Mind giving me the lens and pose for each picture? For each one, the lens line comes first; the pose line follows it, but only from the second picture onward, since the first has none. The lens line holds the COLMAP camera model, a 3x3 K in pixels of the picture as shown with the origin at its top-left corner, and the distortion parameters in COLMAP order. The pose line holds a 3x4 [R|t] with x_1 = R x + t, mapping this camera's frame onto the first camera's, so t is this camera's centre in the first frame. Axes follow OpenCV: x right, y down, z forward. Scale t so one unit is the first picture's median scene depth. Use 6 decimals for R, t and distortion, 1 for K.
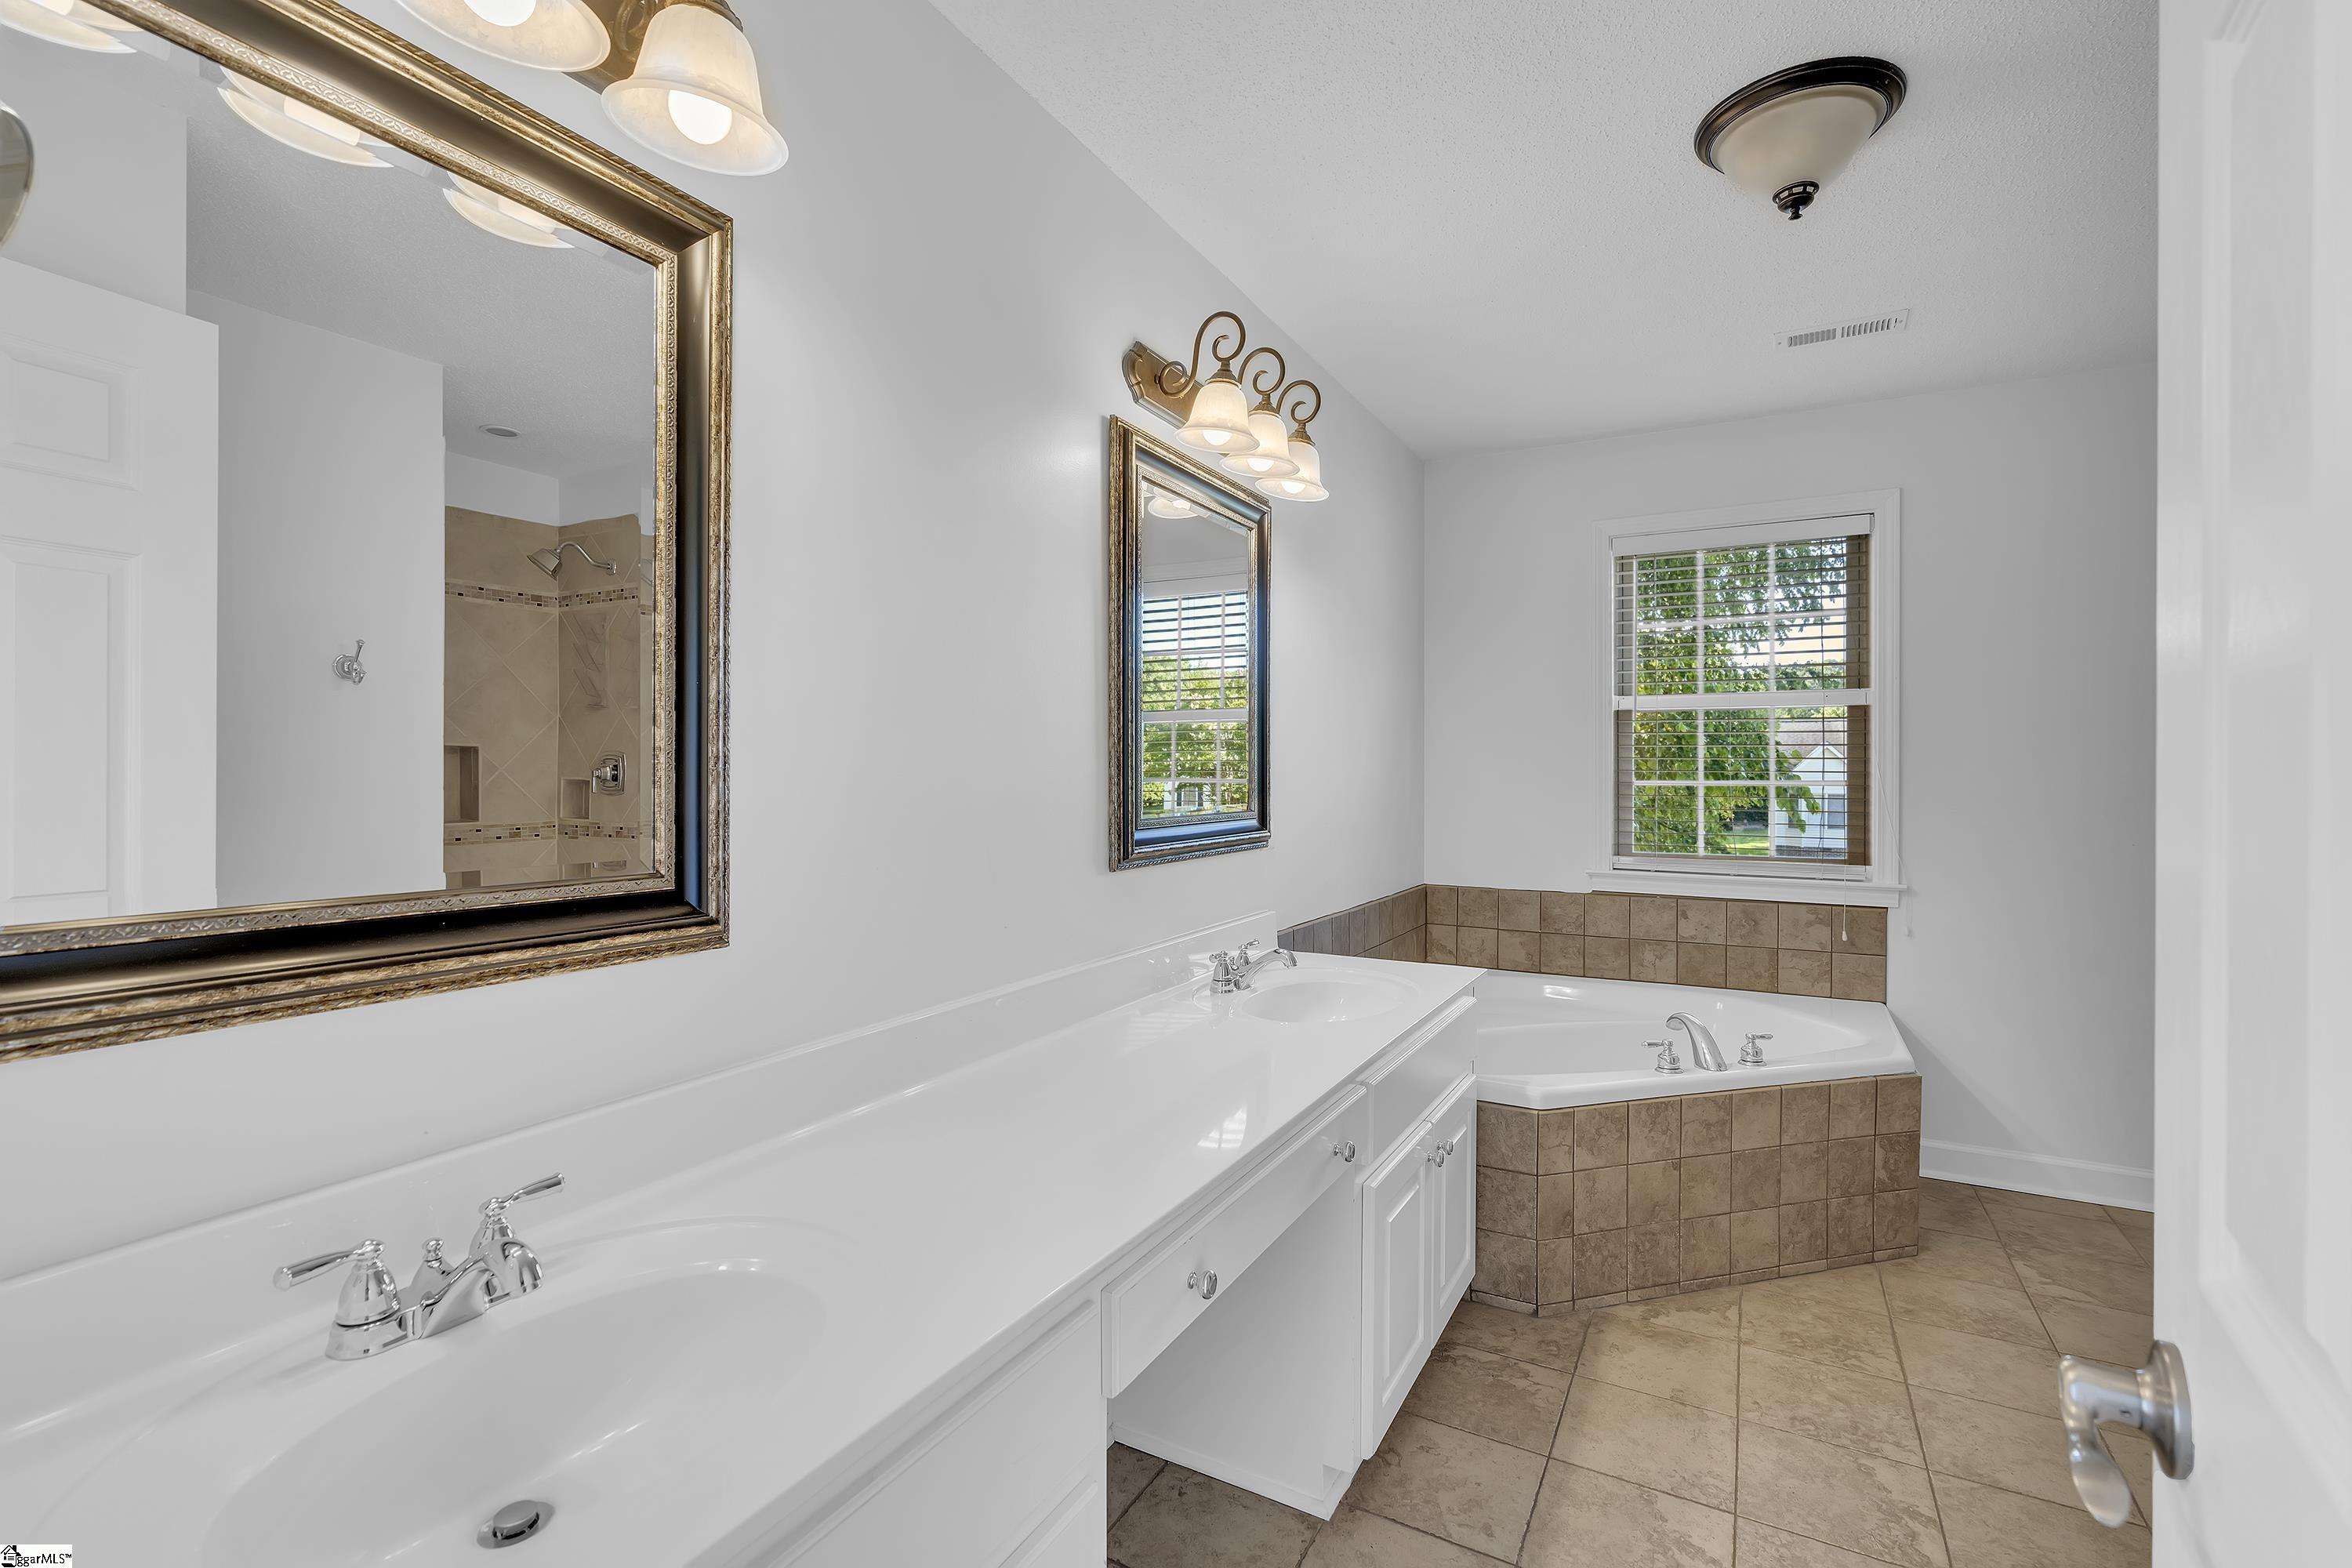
lens RADIAL K [[1051.1, 0, 1176.0], [0, 1051.1, 784.0], [0, 0, 1]] dist [0.021293, 0.000064]
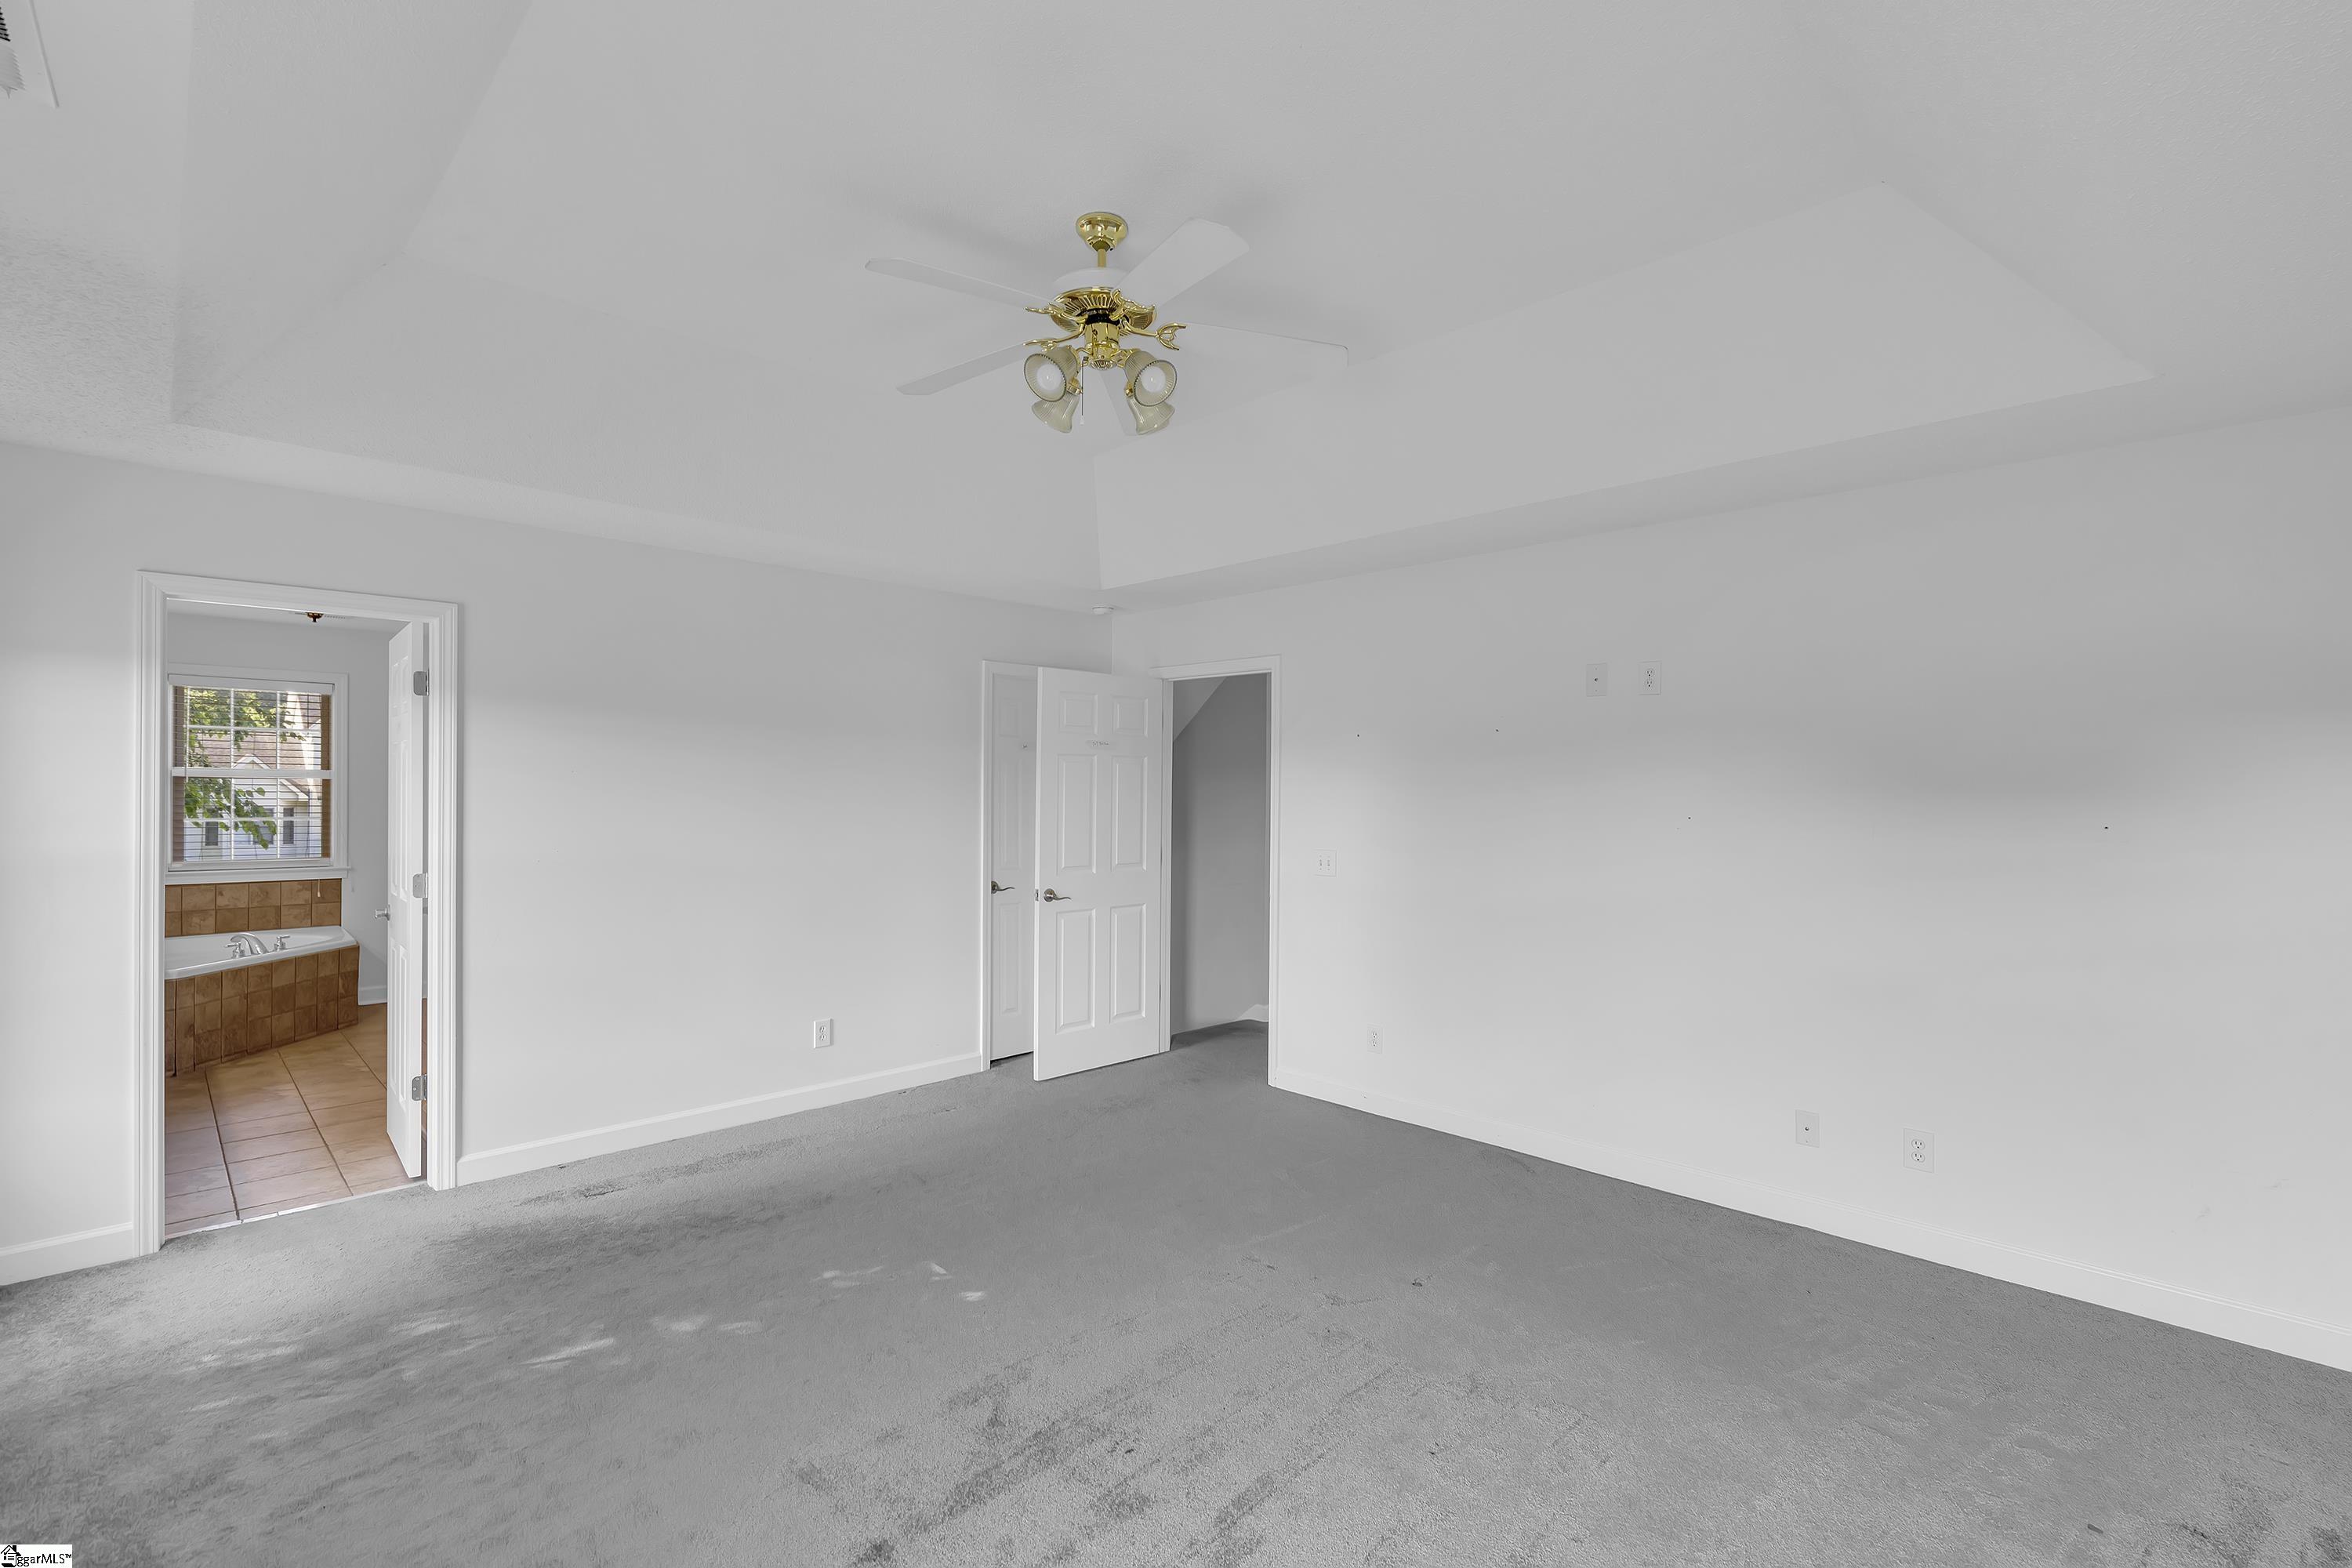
lens RADIAL K [[1056.1, 0, 1174.1], [0, 1056.1, 795.5], [0, 0, 1]] dist [0.000778, 0.000380]
pose [[0.292722, -0.006292, 0.956177, -0.981620], [0.003888, 0.999978, 0.005390, -0.055803], [-0.956190, 0.002140, 0.292740, -1.375571]]
